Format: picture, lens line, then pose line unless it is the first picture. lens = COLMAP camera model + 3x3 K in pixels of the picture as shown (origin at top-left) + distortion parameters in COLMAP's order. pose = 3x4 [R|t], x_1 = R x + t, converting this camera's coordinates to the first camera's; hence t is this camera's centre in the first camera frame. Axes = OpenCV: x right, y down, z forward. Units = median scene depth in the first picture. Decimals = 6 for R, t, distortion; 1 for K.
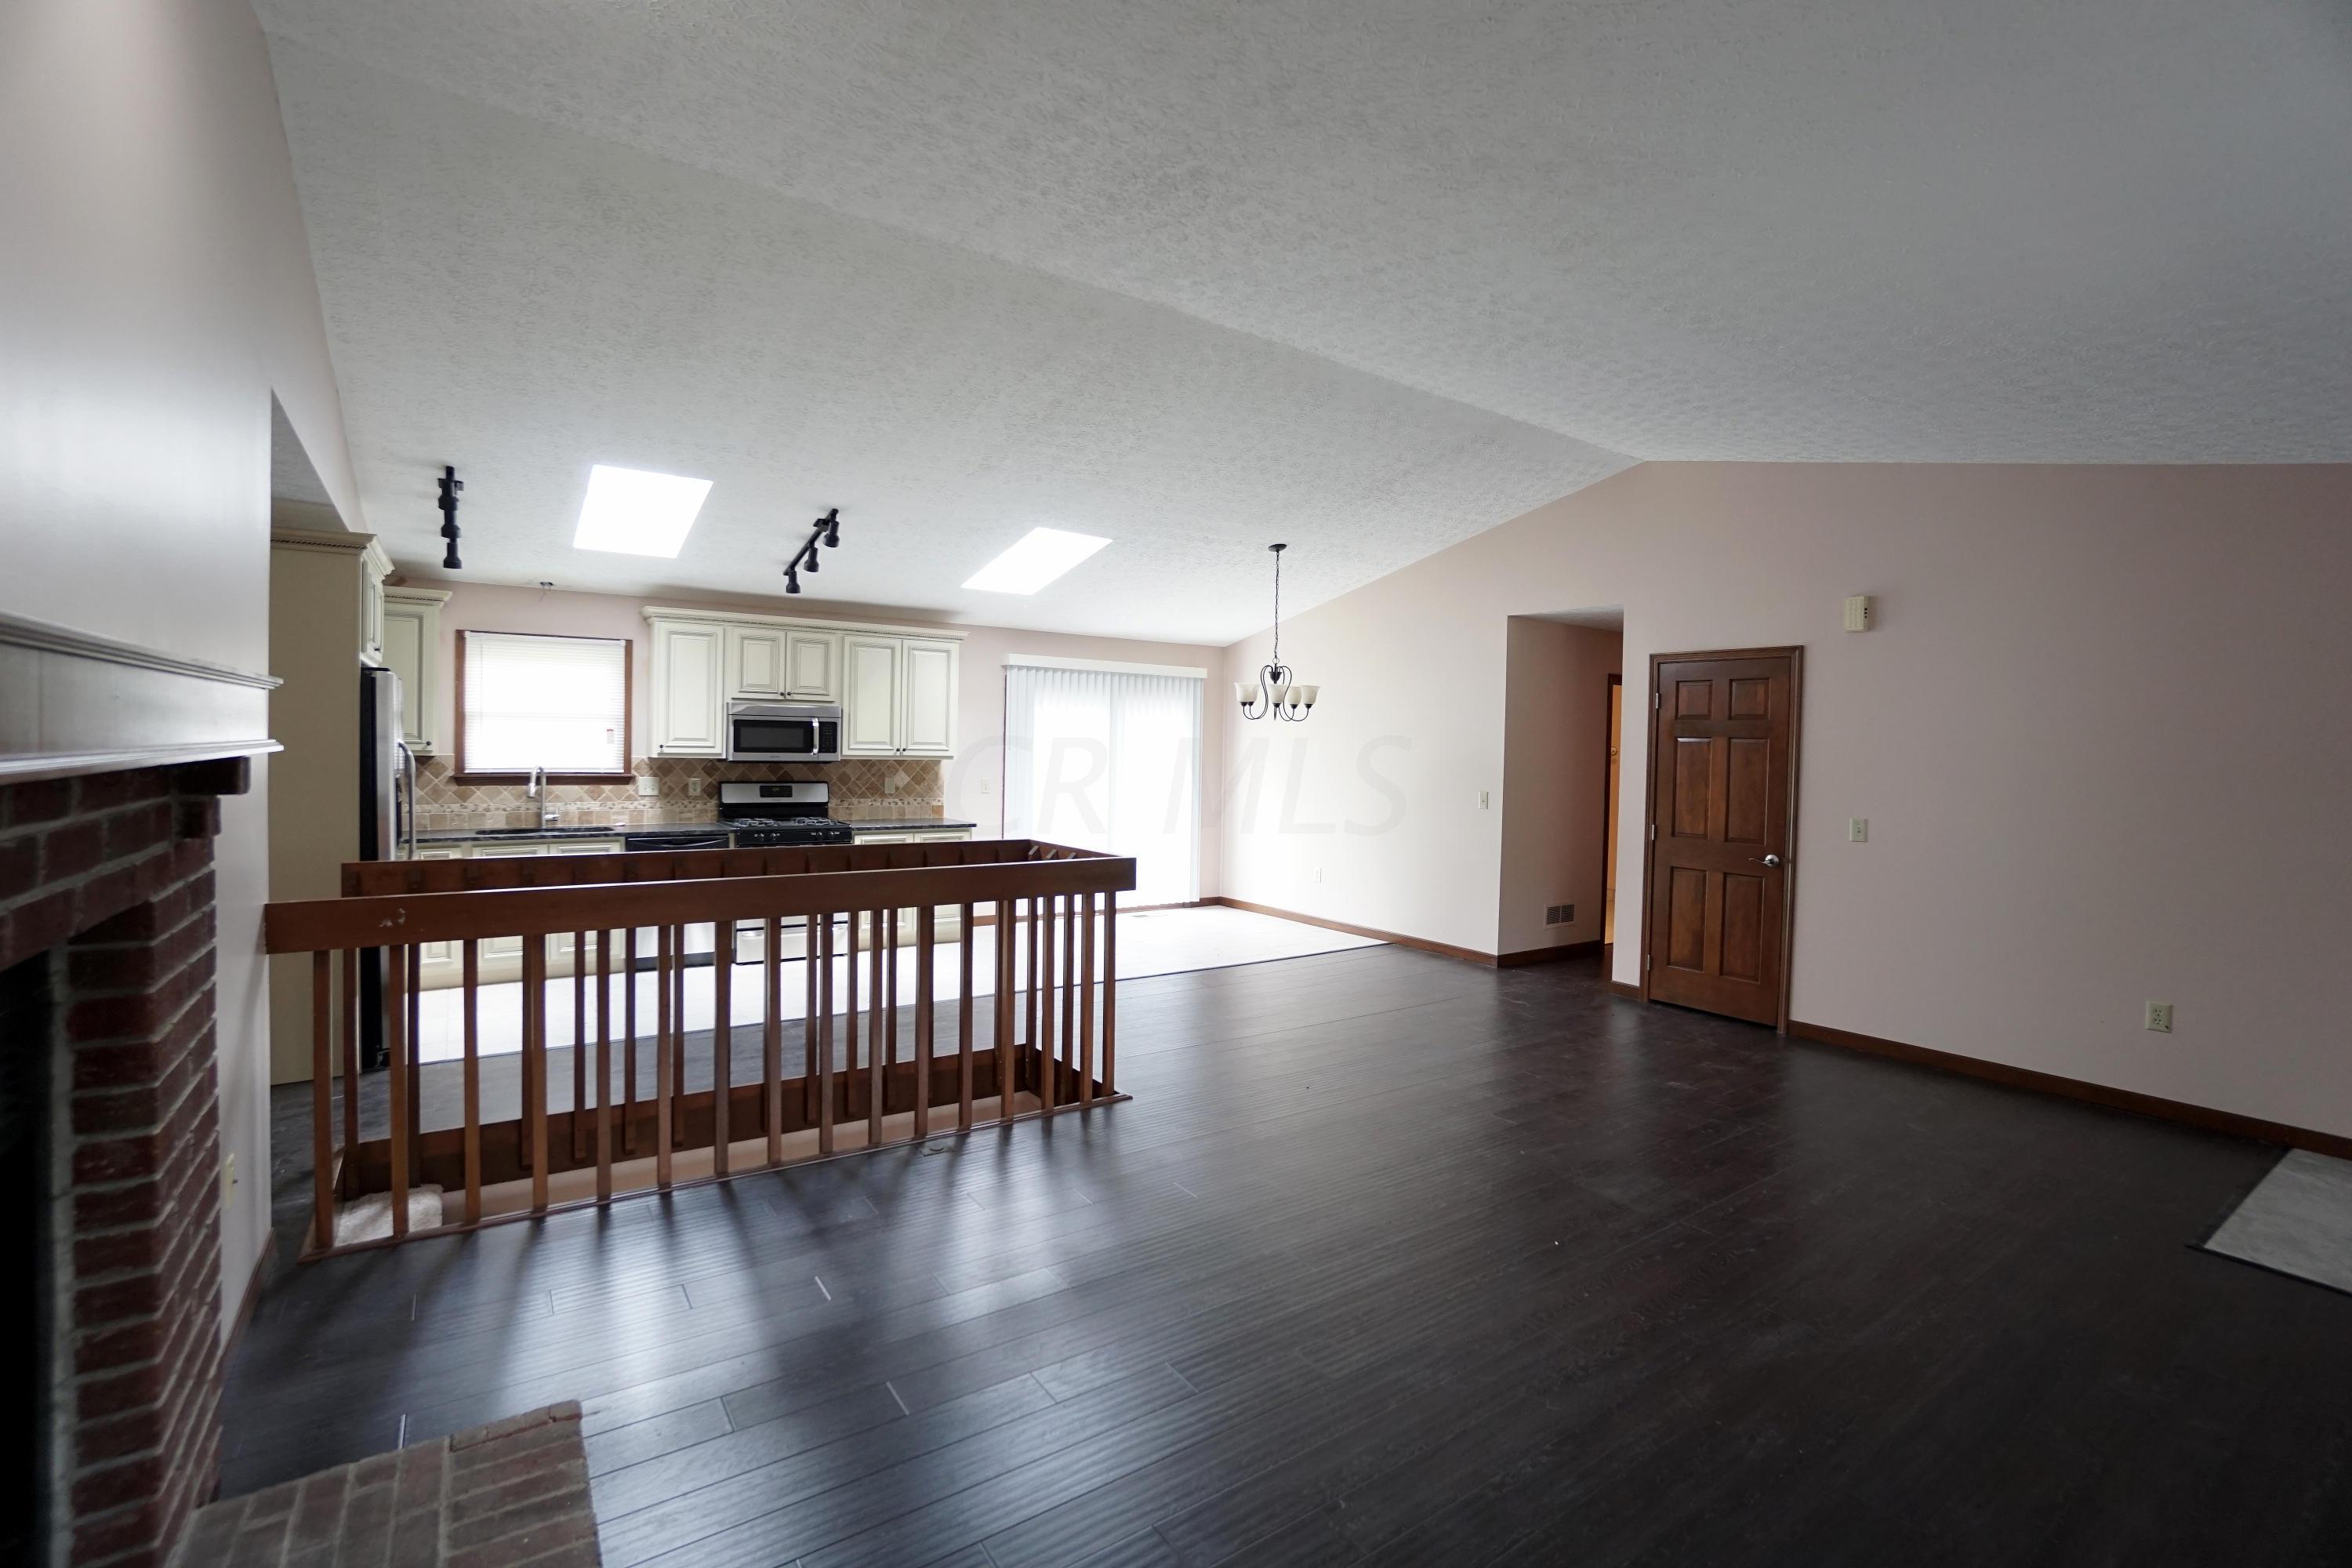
lens RADIAL K [[1037.7, 0, 1176.7], [0, 1037.7, 767.4], [0, 0, 1]] dist [-0.064411, 0.023006]
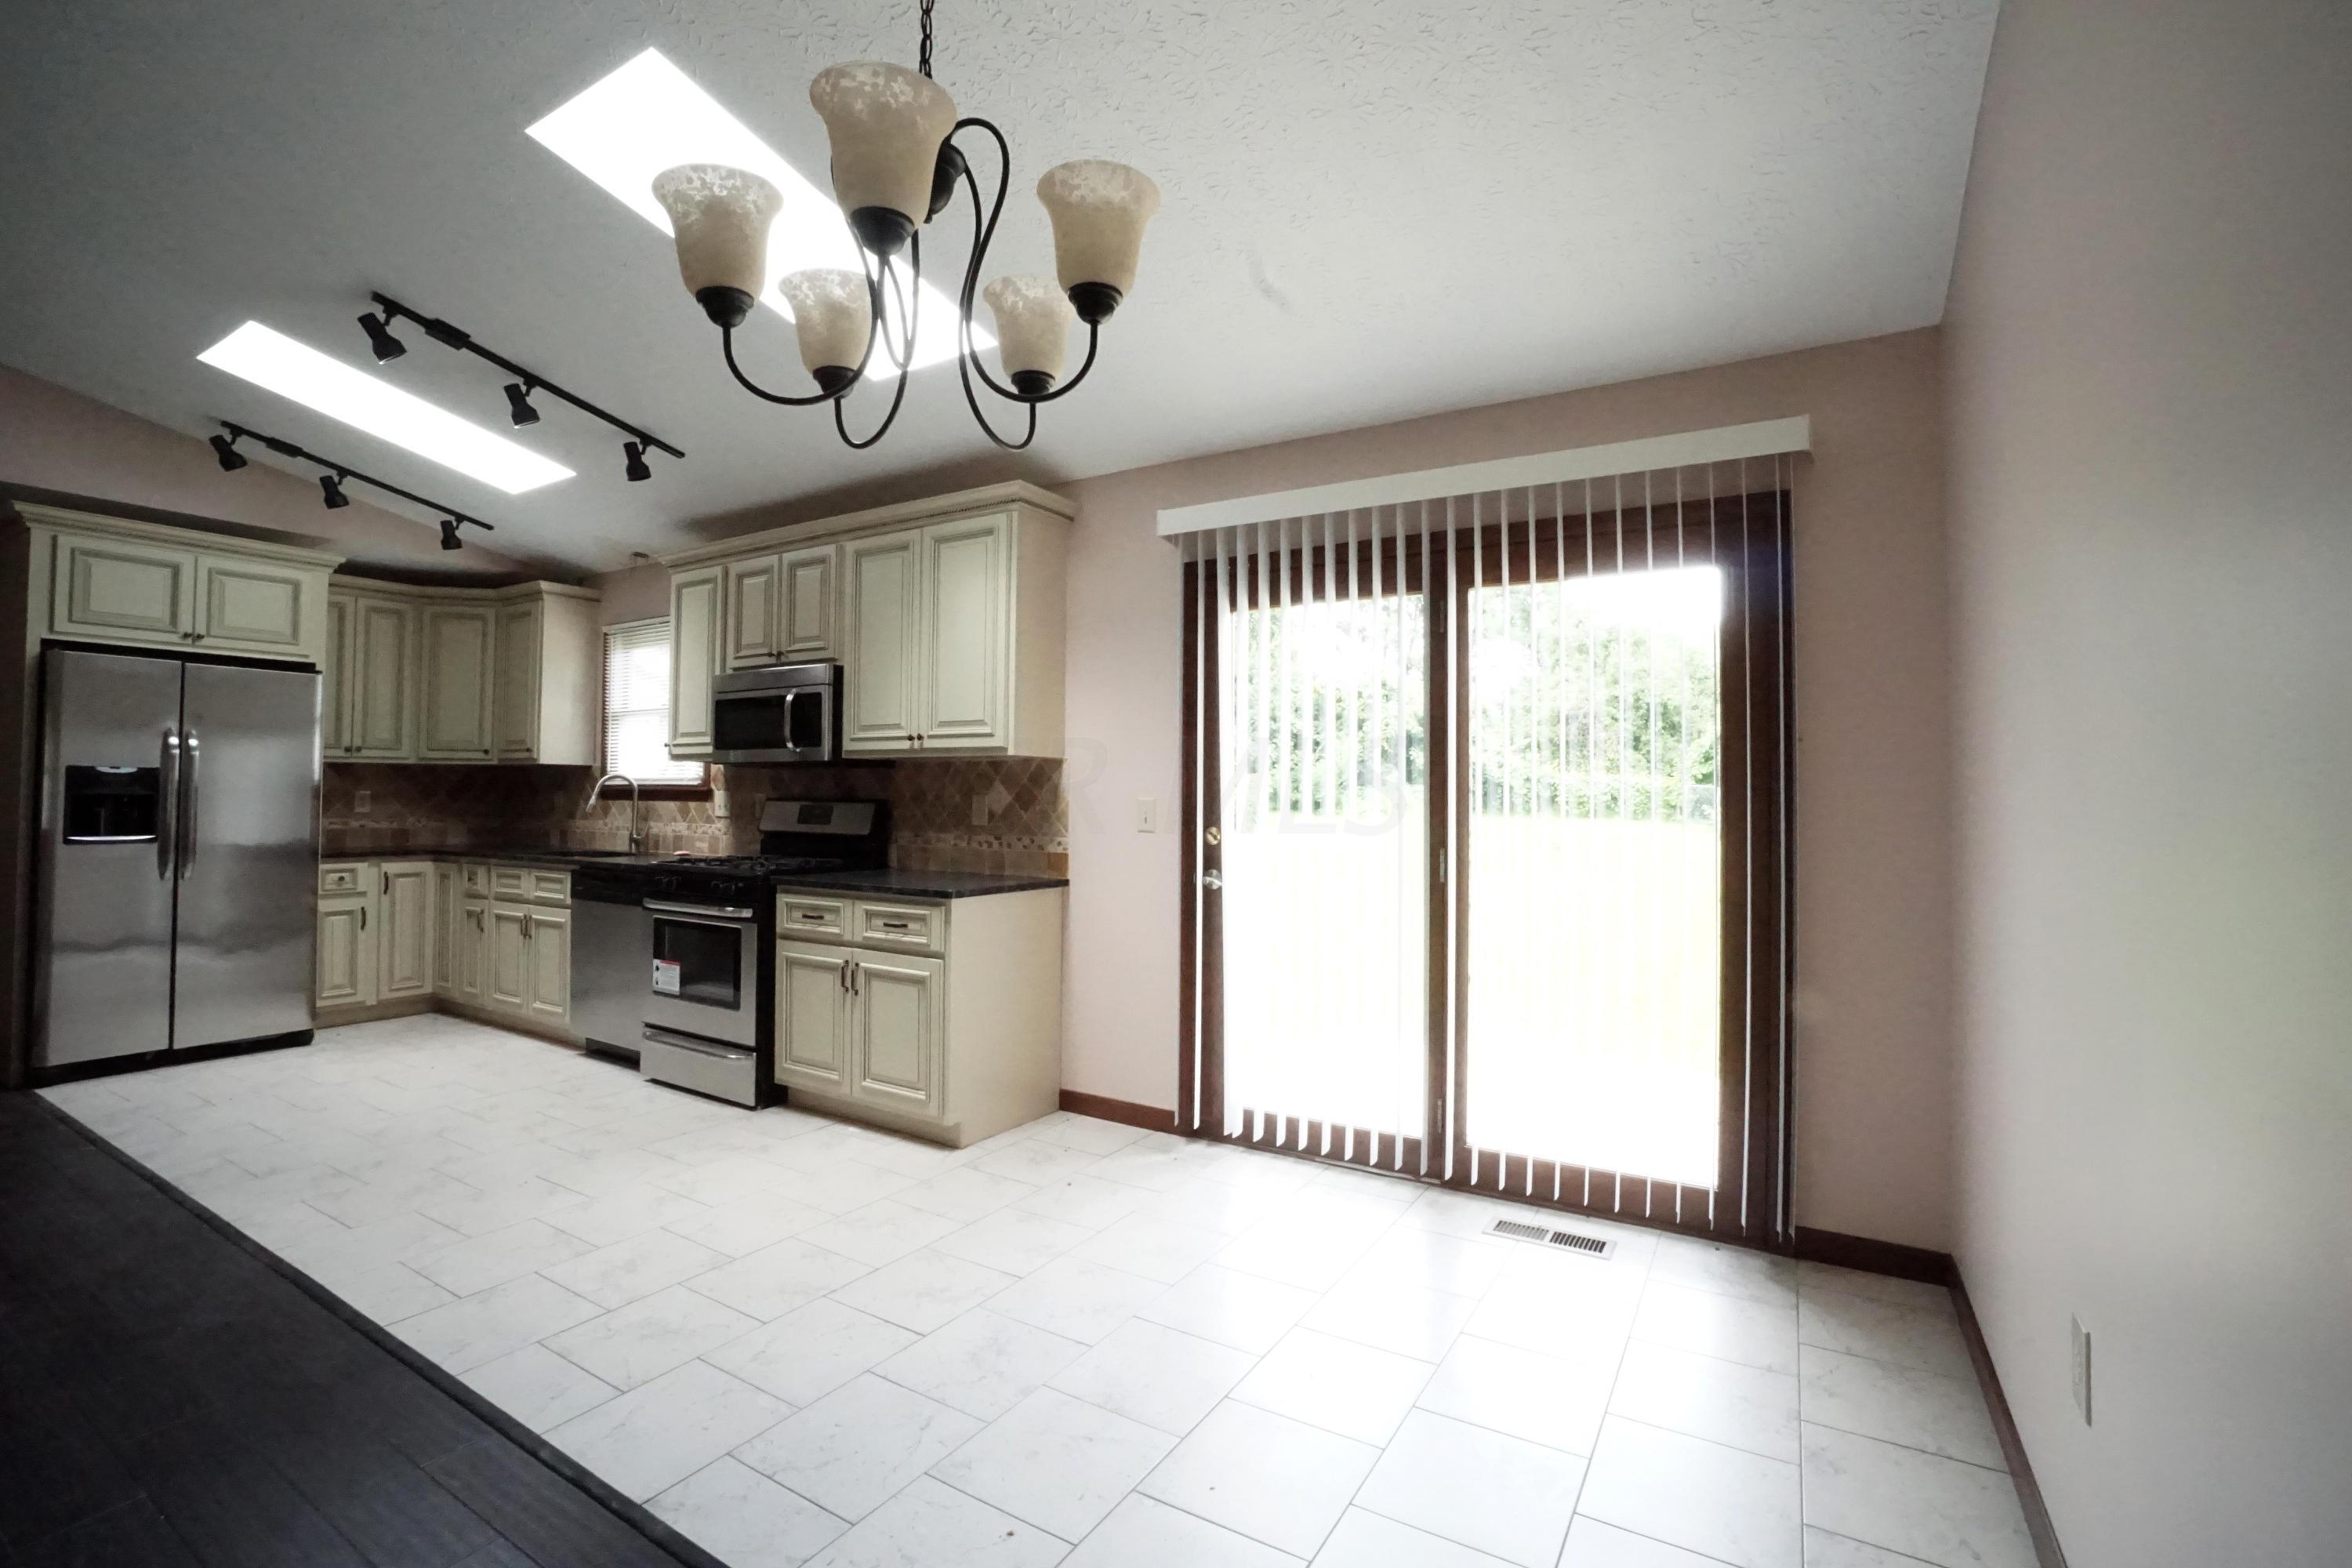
lens RADIAL K [[1037.7, 0, 1176.7], [0, 1037.7, 767.4], [0, 0, 1]] dist [-0.064411, 0.023006]
pose [[0.403212, -0.042162, -0.914135, 0.283100], [-0.020686, 0.998263, -0.055166, 0.026063], [0.914873, 0.041154, 0.401639, 1.000250]]
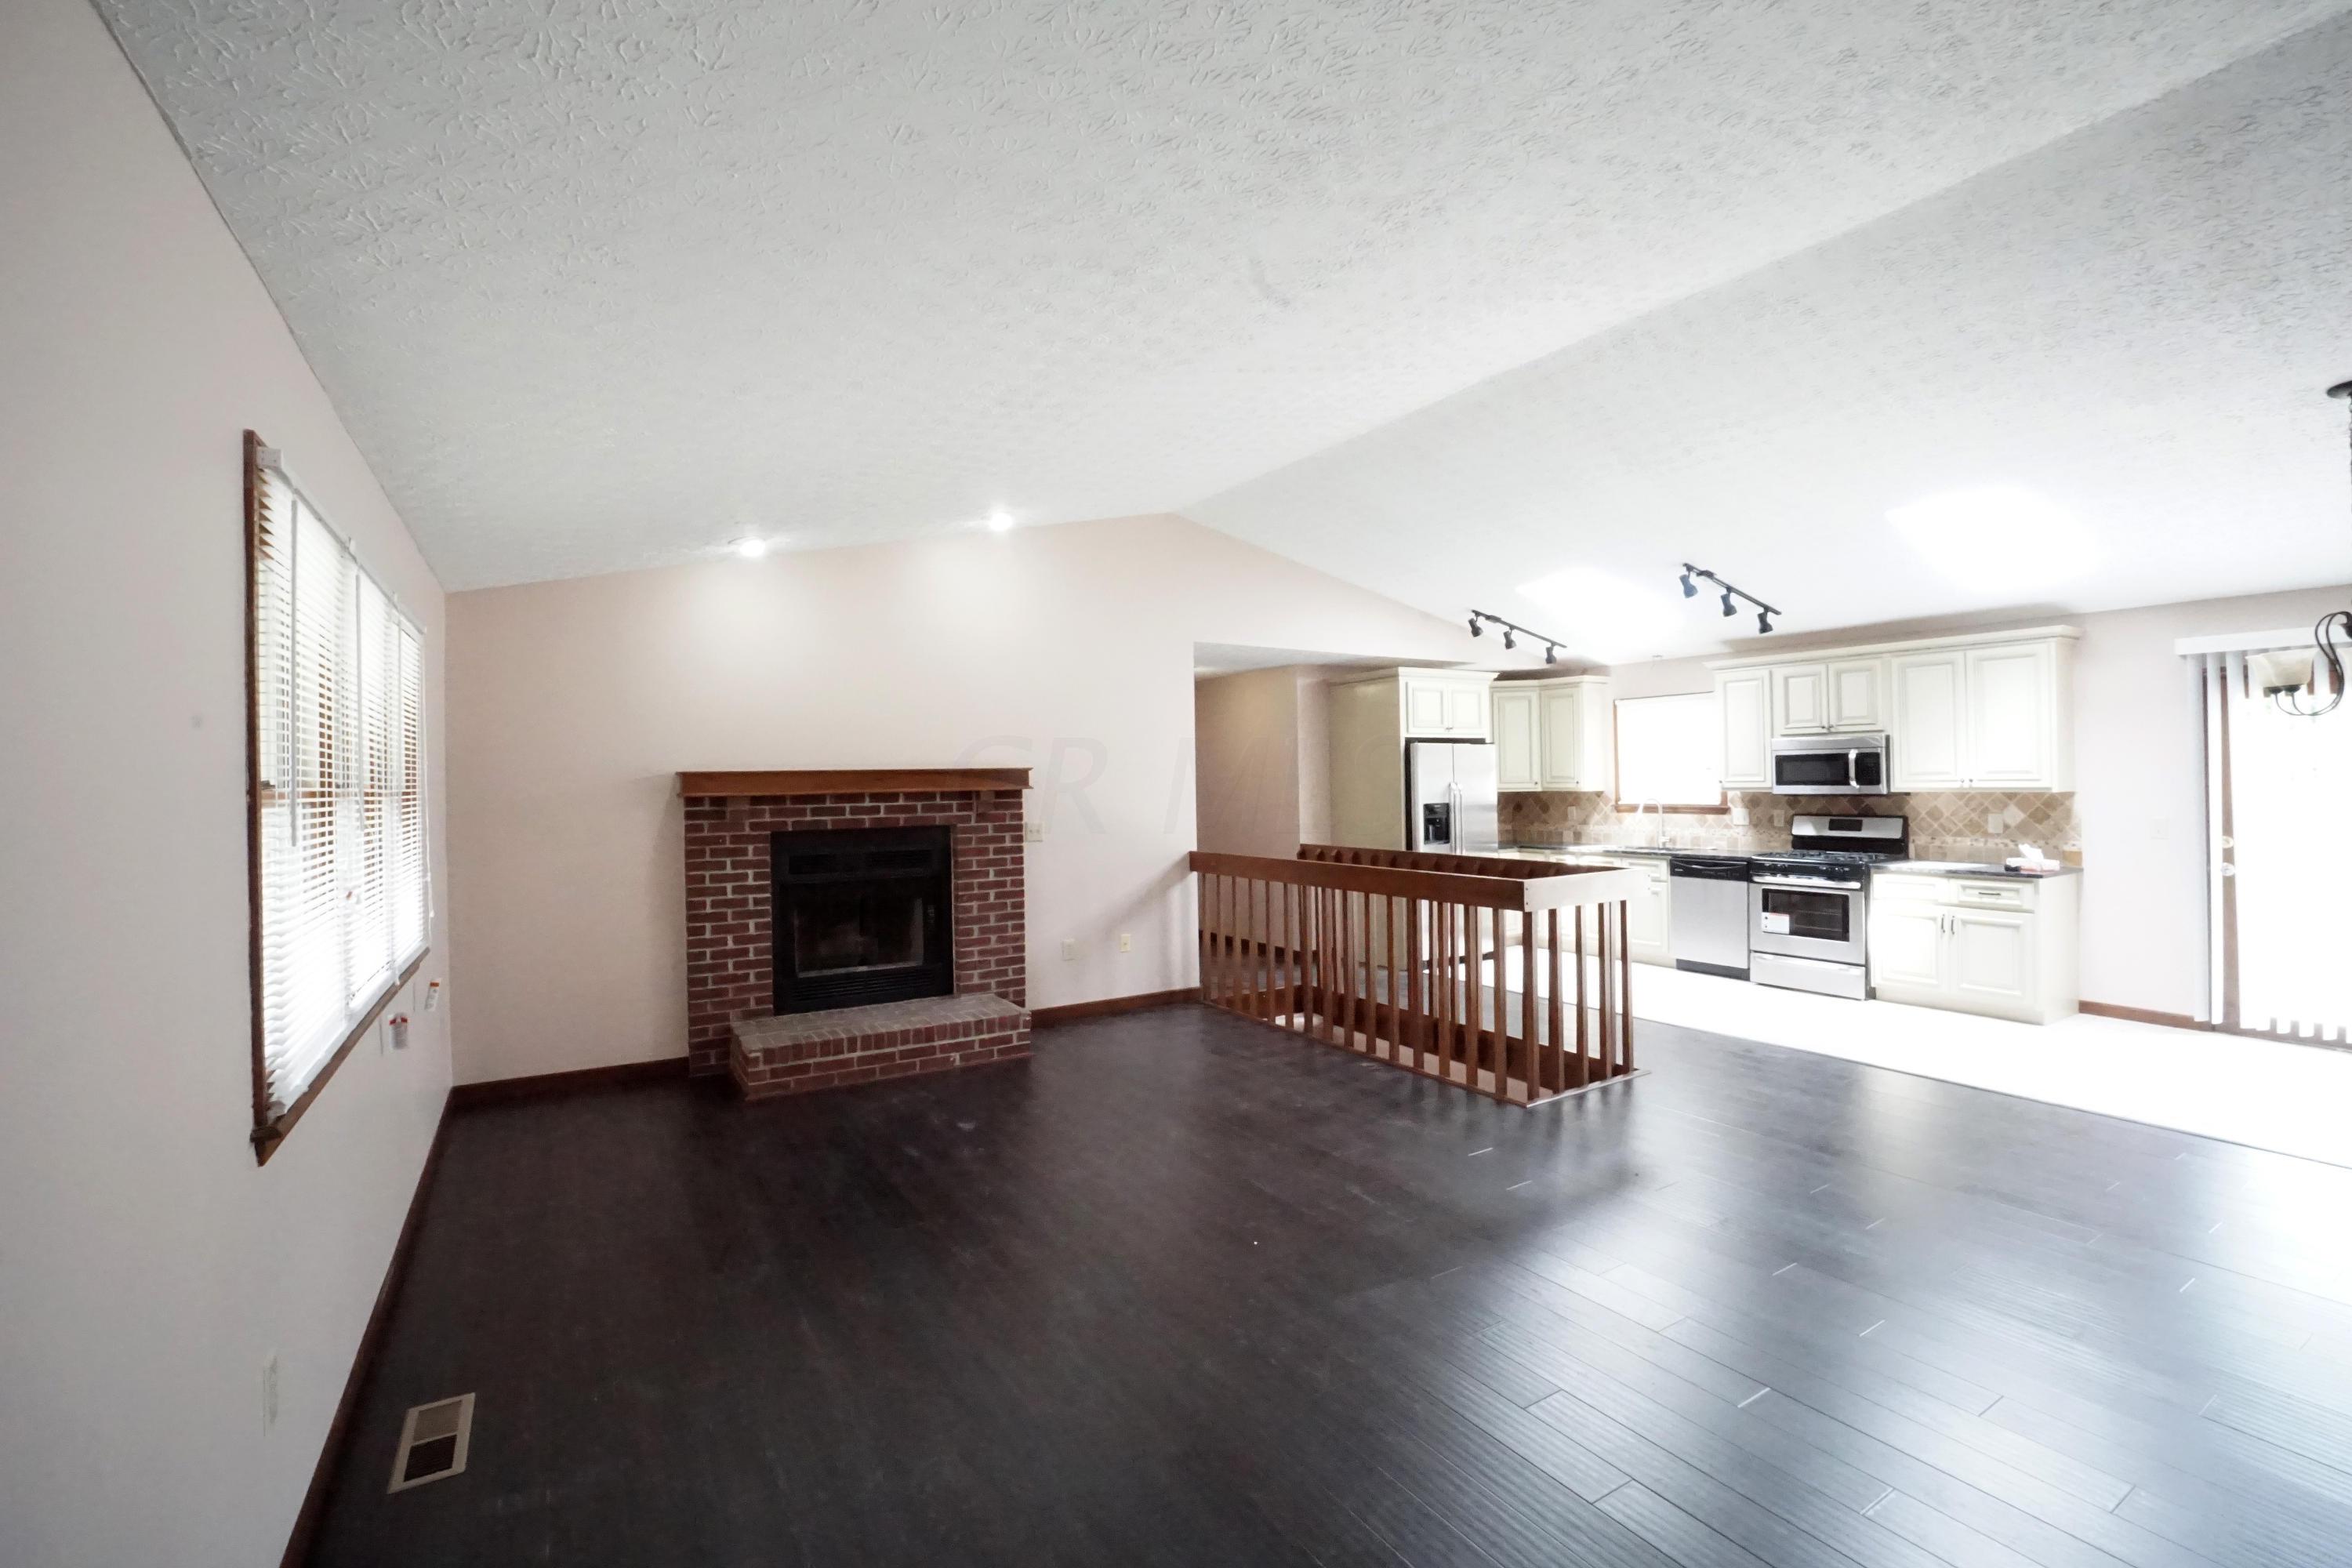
lens RADIAL K [[1037.7, 0, 1176.7], [0, 1037.7, 767.4], [0, 0, 1]] dist [-0.064411, 0.023006]
pose [[-0.054670, -0.030552, -0.998037, 0.652063], [-0.009781, 0.999500, -0.030061, 0.003806], [0.998457, 0.008118, -0.054942, 0.433608]]
